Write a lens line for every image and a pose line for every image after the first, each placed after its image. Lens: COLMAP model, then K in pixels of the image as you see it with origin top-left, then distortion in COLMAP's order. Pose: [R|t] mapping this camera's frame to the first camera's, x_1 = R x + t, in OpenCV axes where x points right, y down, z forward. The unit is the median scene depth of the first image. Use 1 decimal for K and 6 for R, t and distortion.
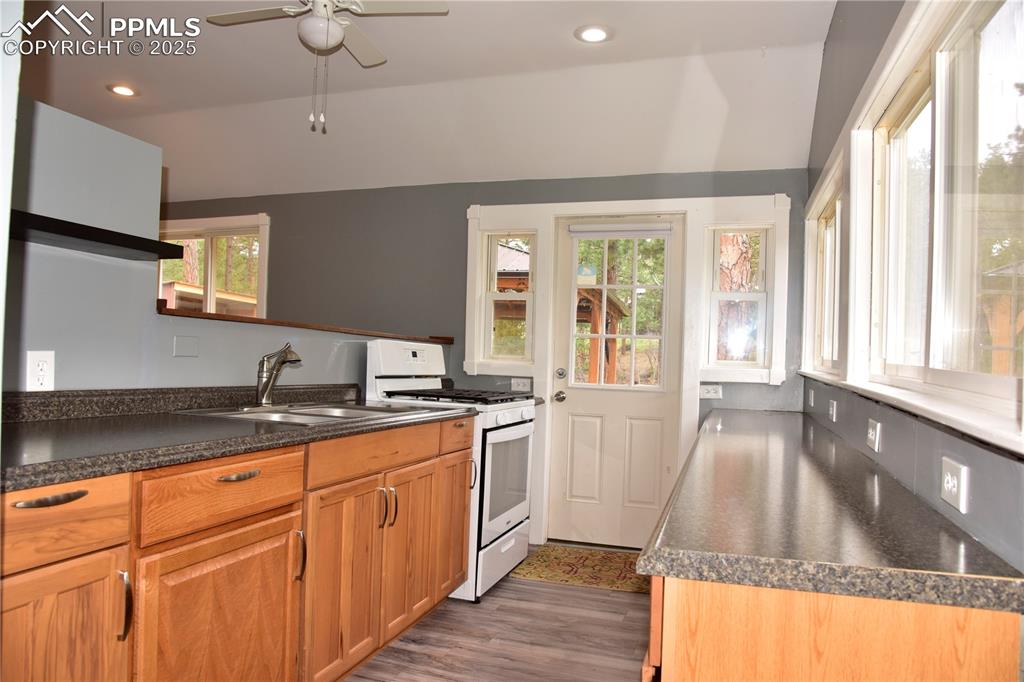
lens RADIAL K [[702.4, 0, 513.8], [0, 702.4, 345.2], [0, 0, 1]] dist [-0.109711, 0.050714]
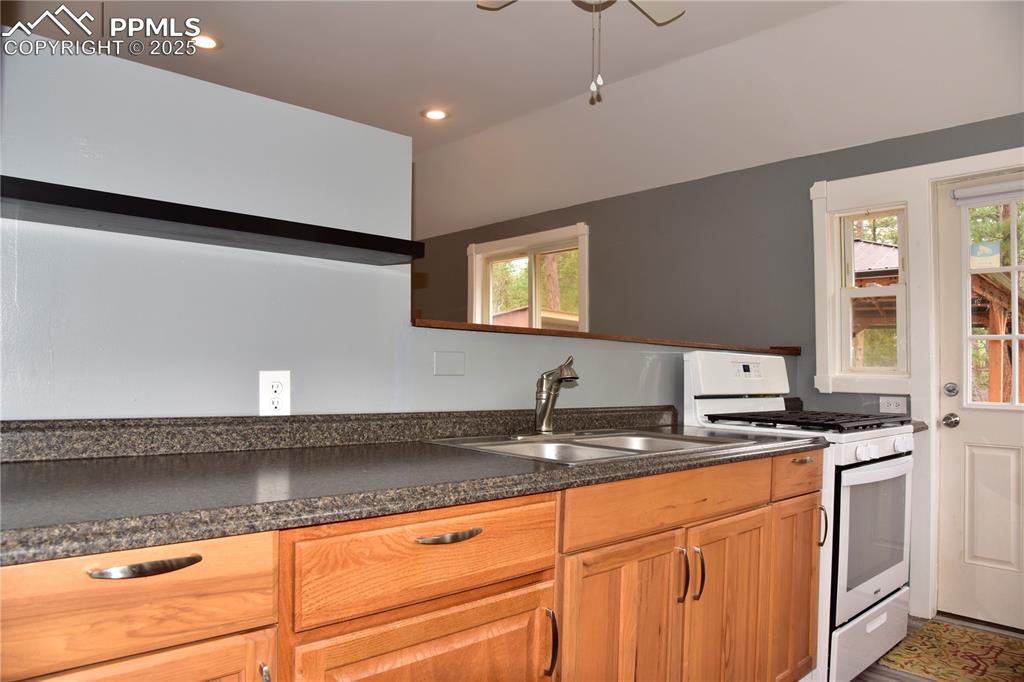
lens RADIAL K [[702.4, 0, 503.5], [0, 702.4, 343.0], [0, 0, 1]] dist [-0.109711, 0.050714]
pose [[0.869722, -0.038954, -0.492002, 0.012583], [0.024197, 0.999047, -0.036325, 0.007557], [0.492948, 0.019687, 0.869836, 0.211102]]
